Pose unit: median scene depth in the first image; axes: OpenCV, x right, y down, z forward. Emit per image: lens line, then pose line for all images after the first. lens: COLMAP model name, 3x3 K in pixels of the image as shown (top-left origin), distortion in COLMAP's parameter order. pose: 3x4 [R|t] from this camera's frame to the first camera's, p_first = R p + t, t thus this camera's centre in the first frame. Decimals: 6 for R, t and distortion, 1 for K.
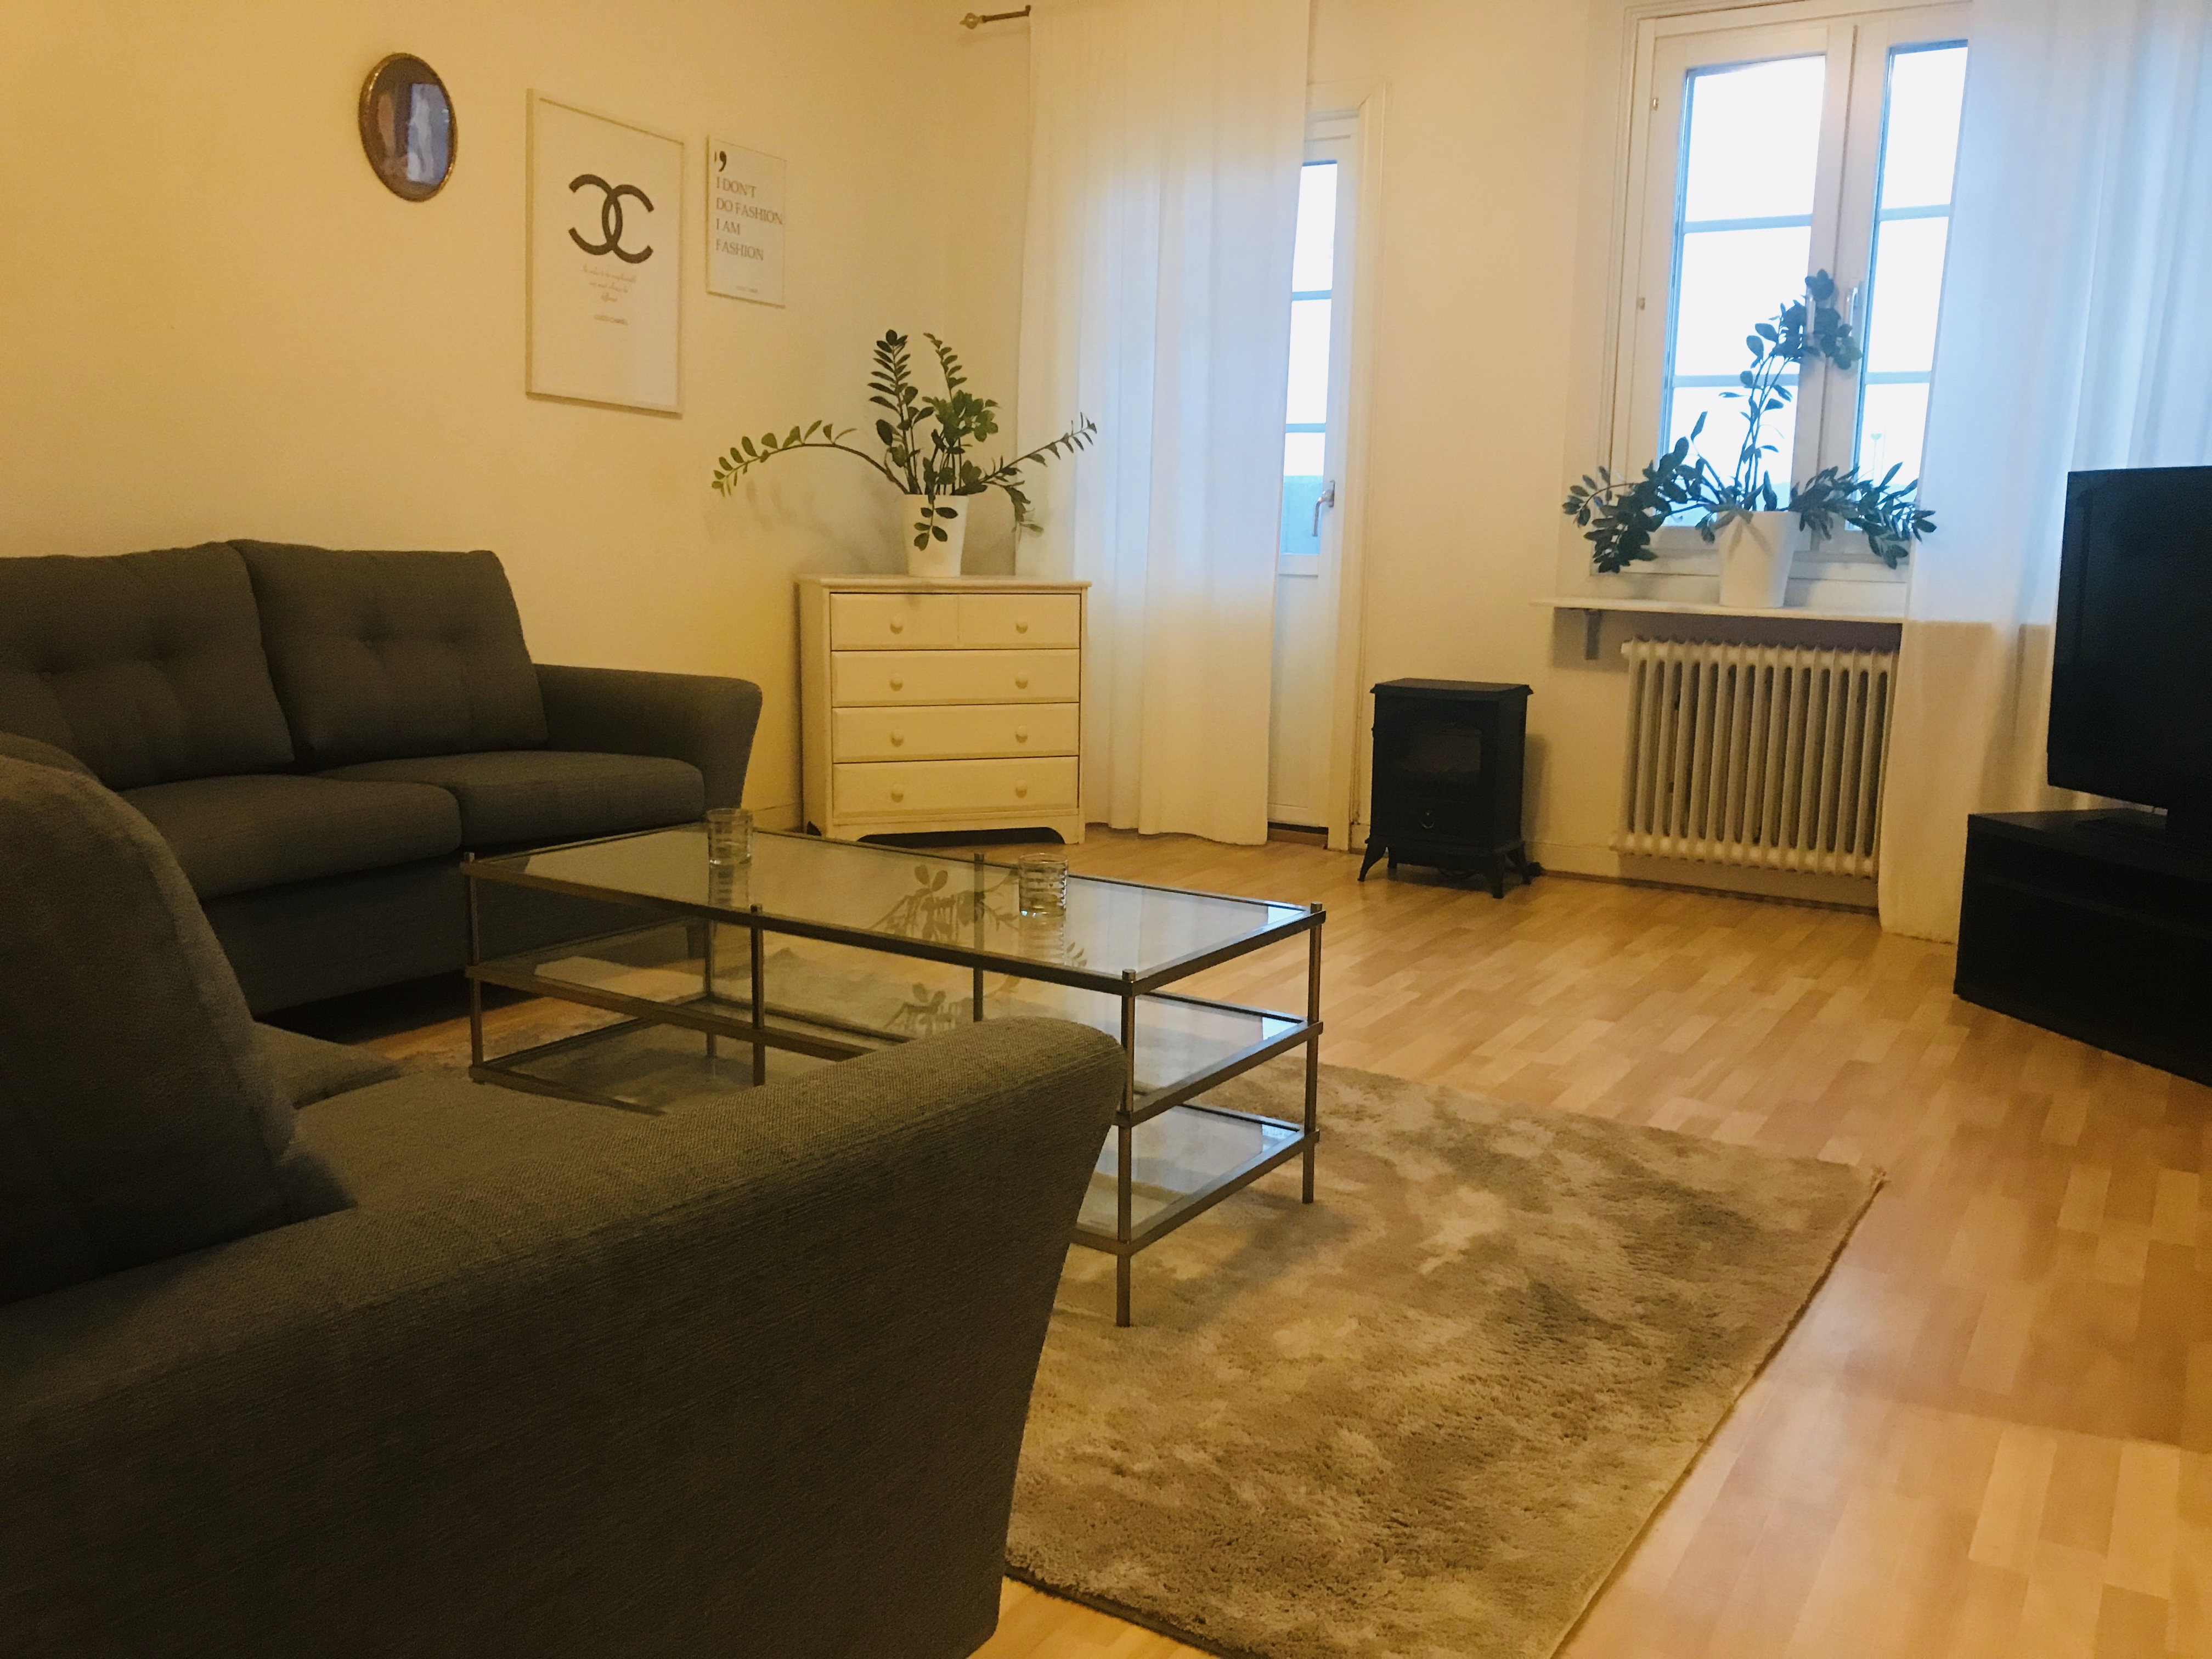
lens RADIAL K [[1827.0, 0, 1108.5], [0, 1827.0, 830.1], [0, 0, 1]] dist [0.024101, -0.049700]
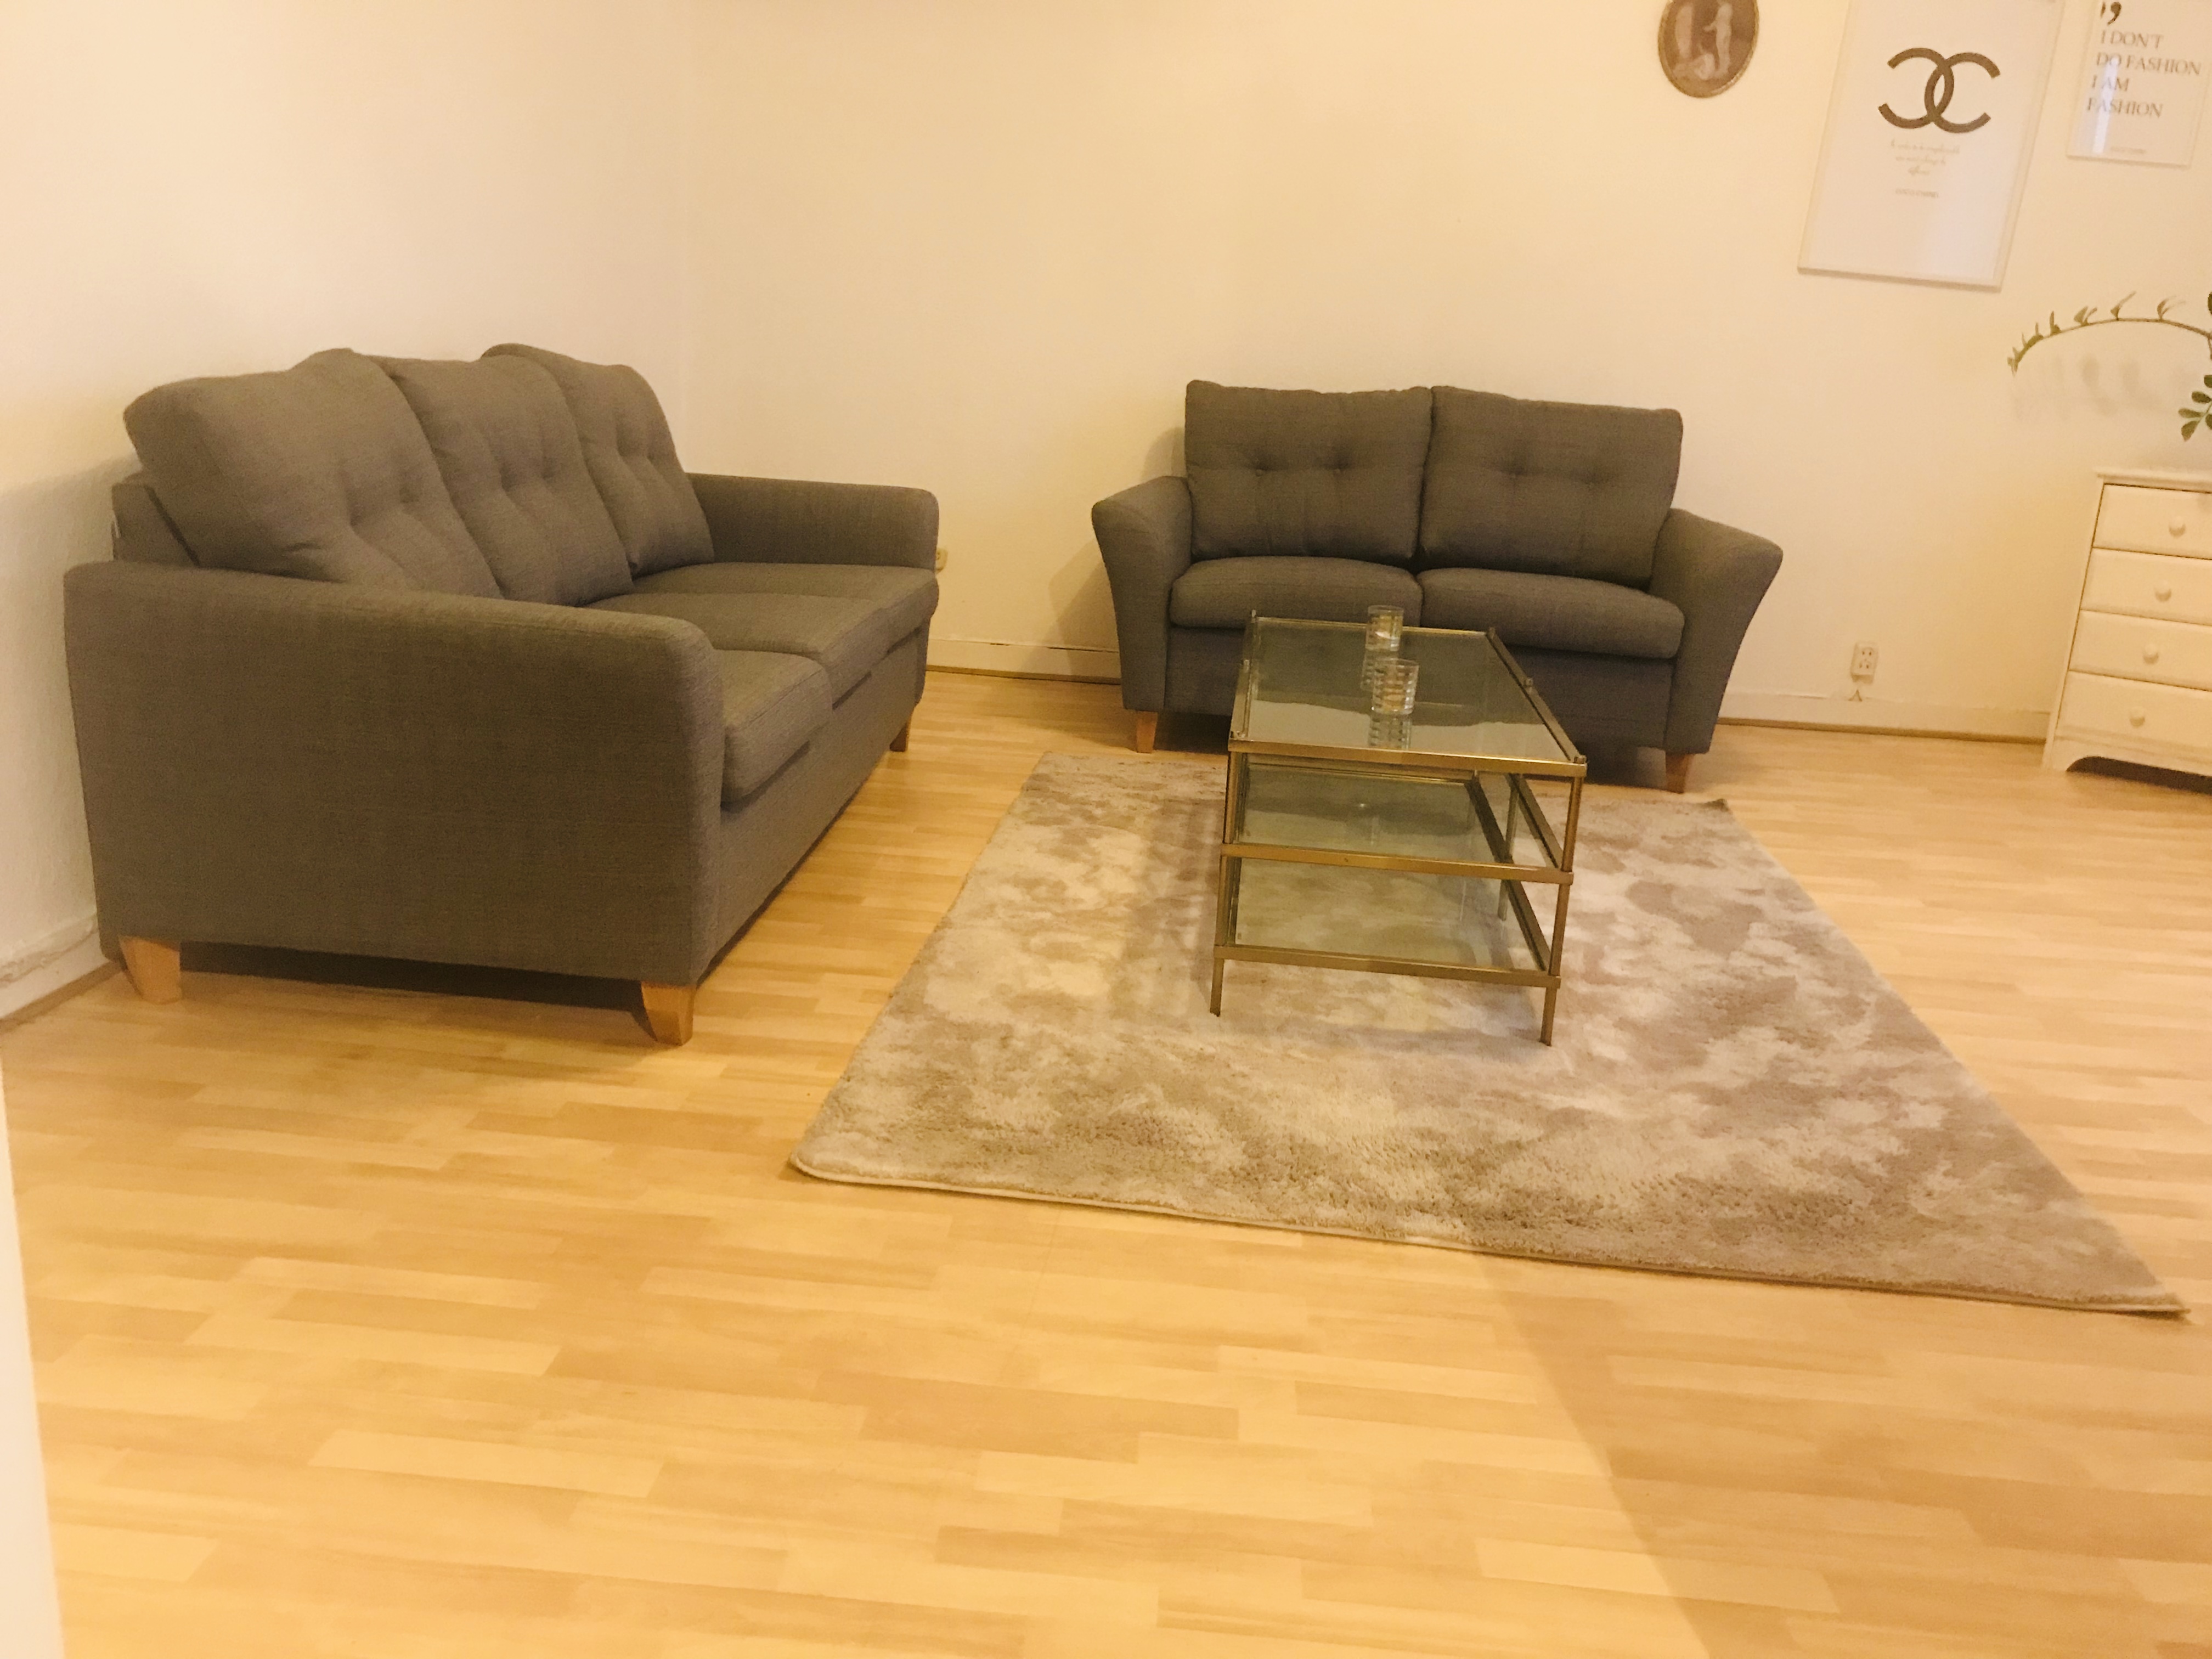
lens RADIAL K [[1827.0, 0, 1104.1], [0, 1827.0, 825.3], [0, 0, 1]] dist [0.024101, -0.049700]
pose [[0.458406, 0.240603, -0.855555, 0.511785], [-0.194450, 0.966486, 0.167613, -0.024713], [0.867210, 0.089528, 0.489828, 0.157445]]
